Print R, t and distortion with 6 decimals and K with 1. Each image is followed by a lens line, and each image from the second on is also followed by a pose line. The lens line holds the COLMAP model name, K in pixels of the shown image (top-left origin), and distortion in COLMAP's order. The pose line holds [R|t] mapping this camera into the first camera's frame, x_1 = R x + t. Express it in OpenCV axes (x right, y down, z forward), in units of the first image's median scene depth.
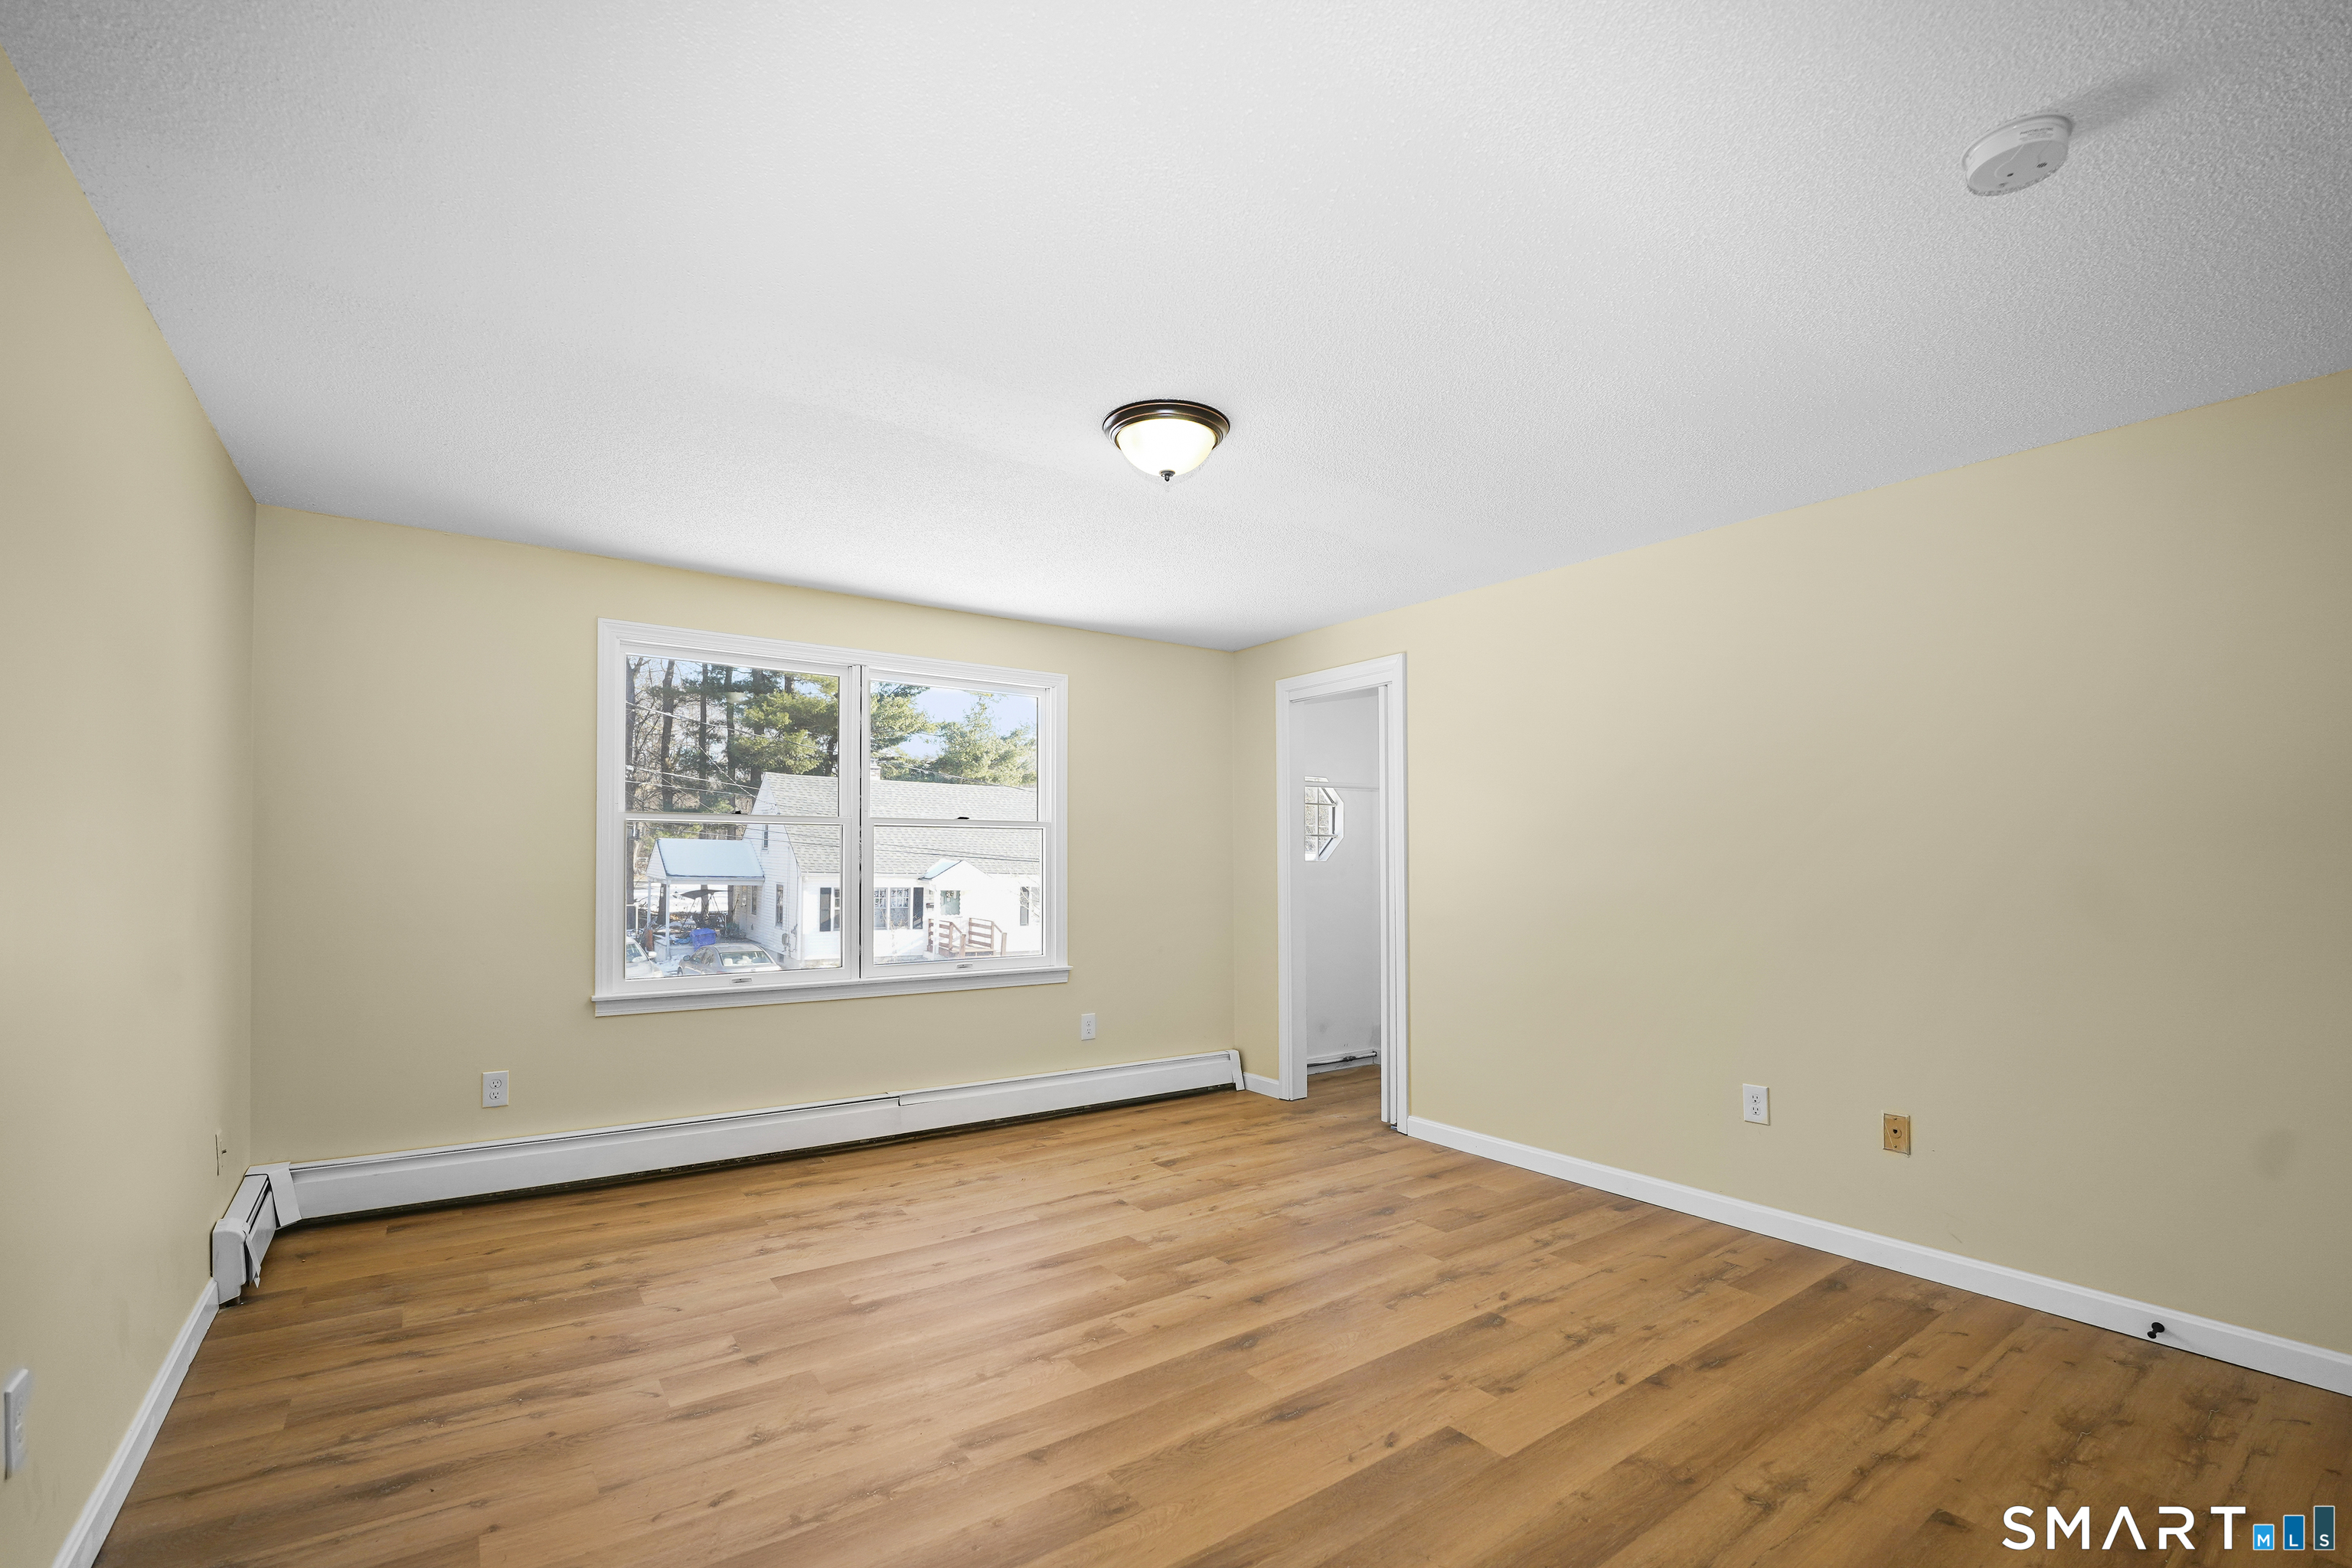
lens RADIAL K [[988.6, 0, 1168.1], [0, 988.6, 830.7], [0, 0, 1]] dist [-0.038720, 0.007230]
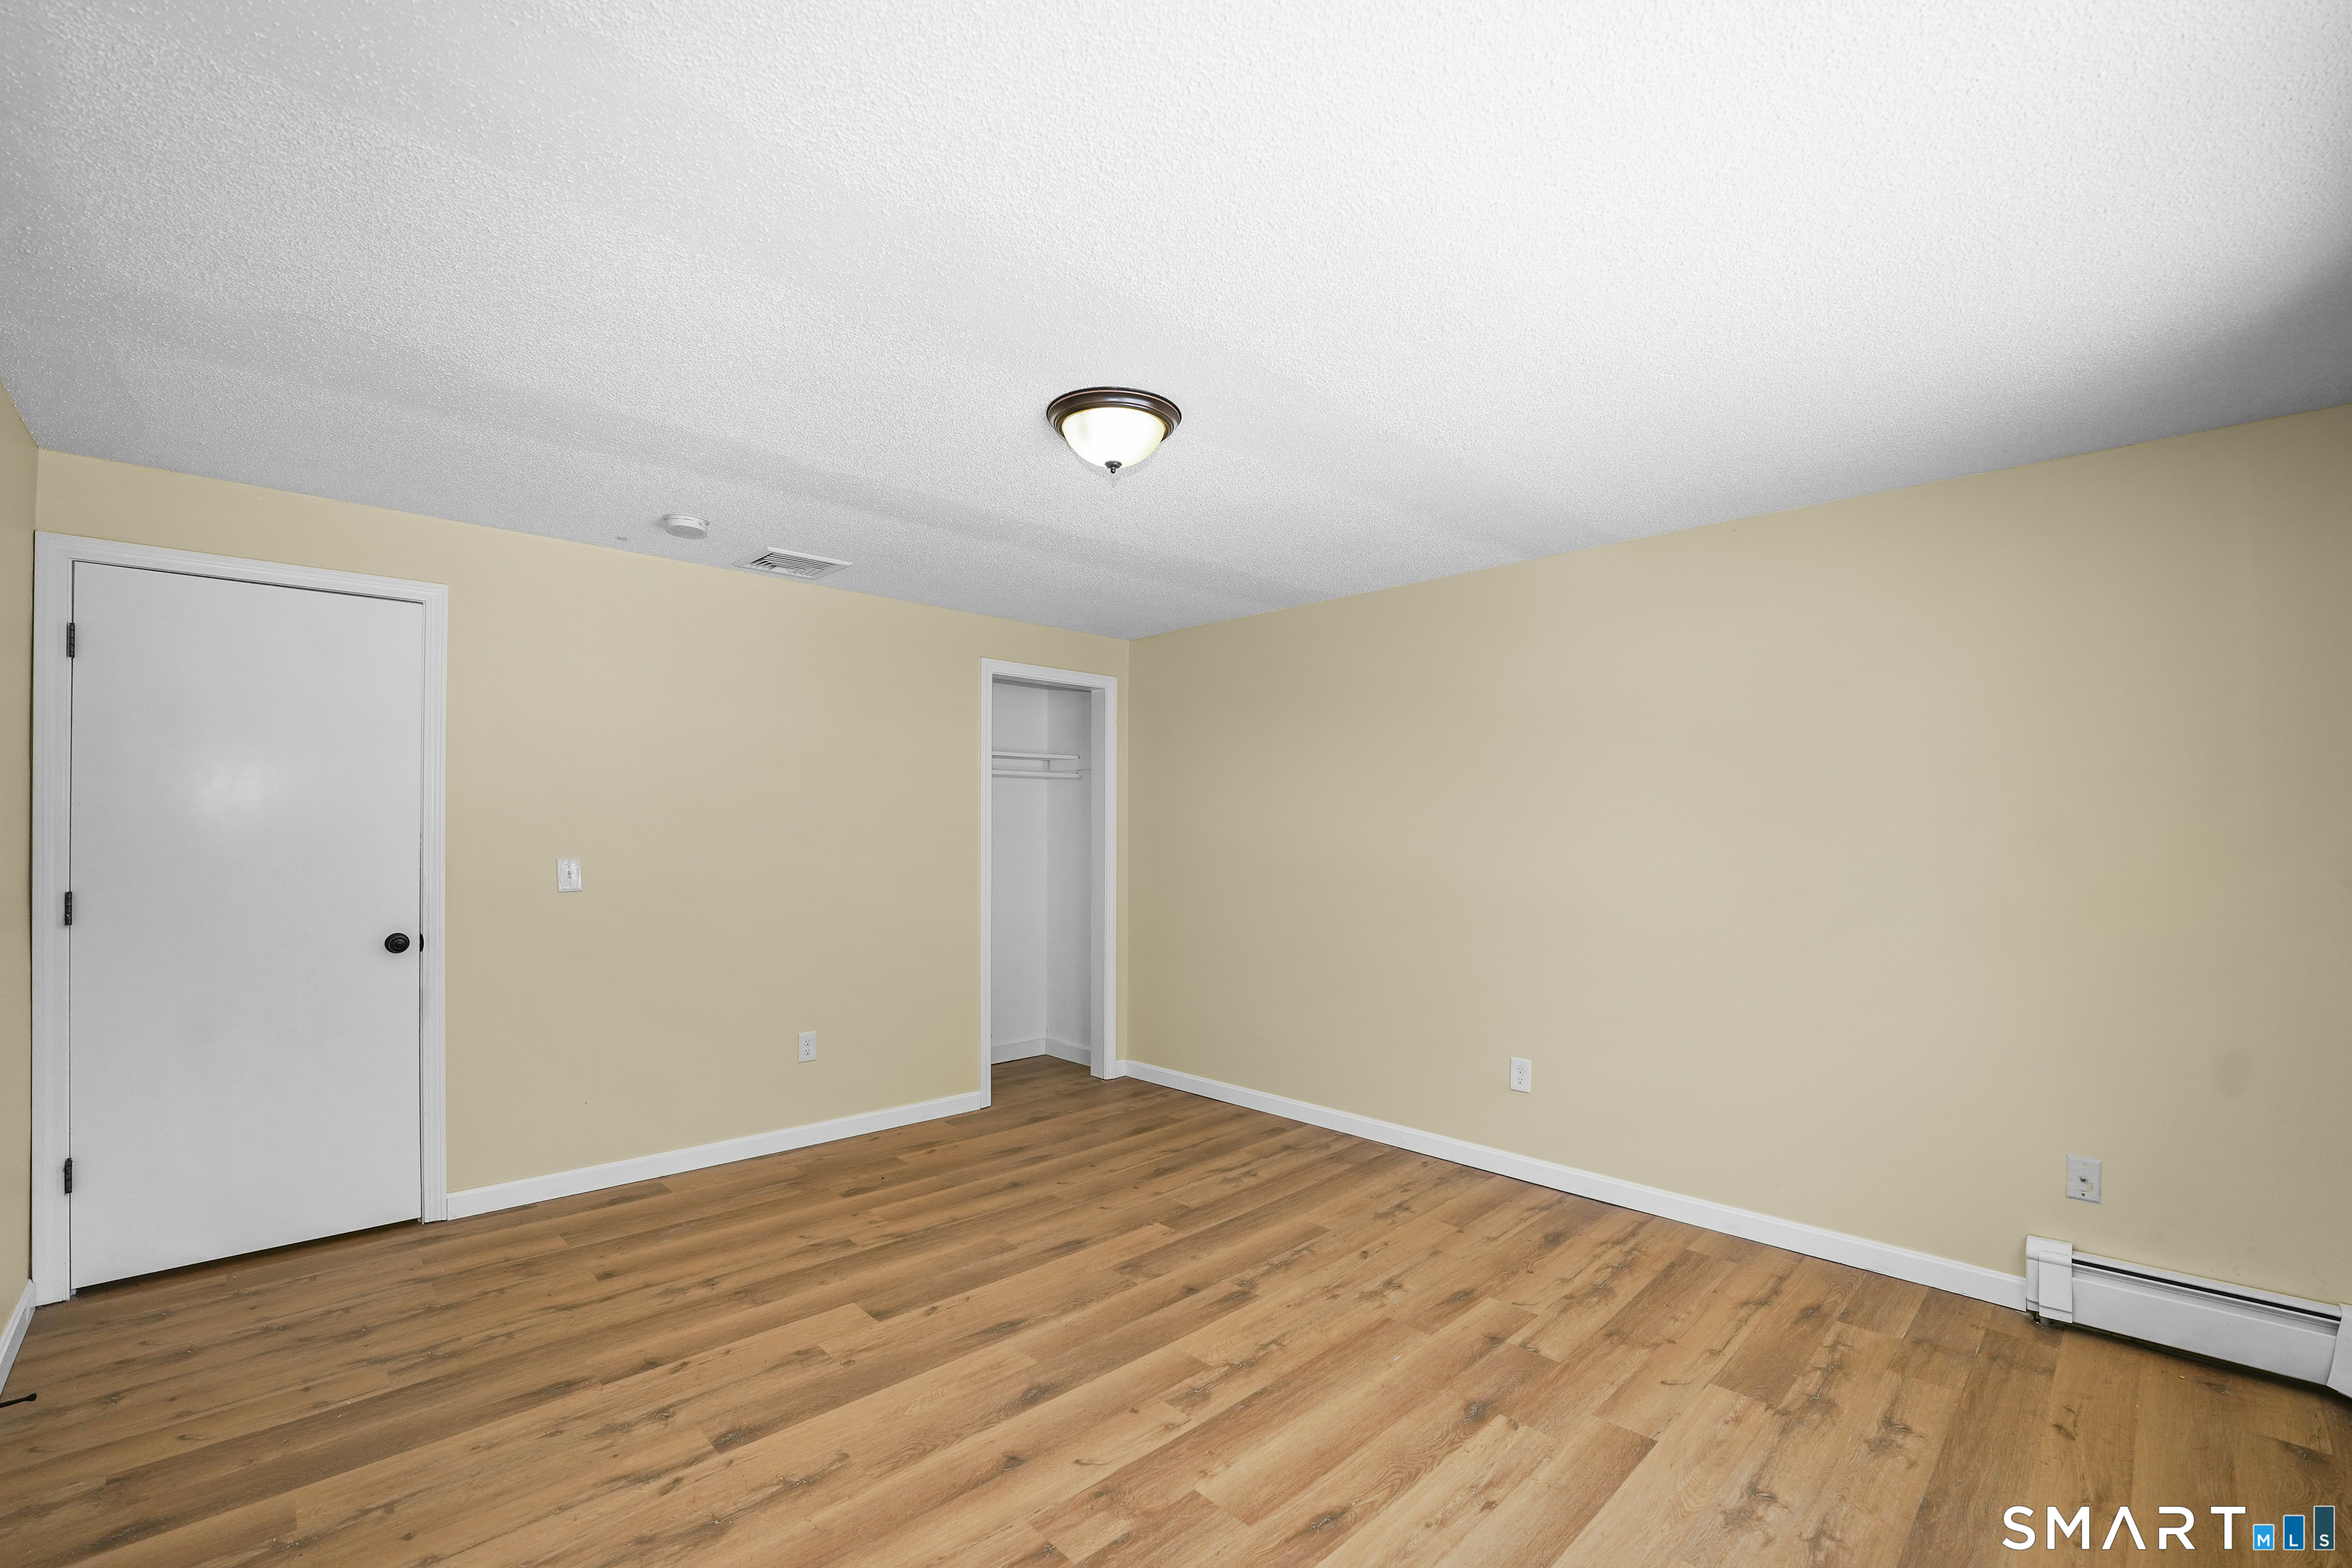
lens RADIAL K [[988.6, 0, 1168.1], [0, 988.6, 830.7], [0, 0, 1]] dist [-0.038720, 0.007230]
pose [[-0.987207, -0.008502, -0.159219, 0.111195], [-0.005457, 0.999794, -0.019548, 0.000749], [0.159352, -0.018429, -0.987050, 2.044340]]
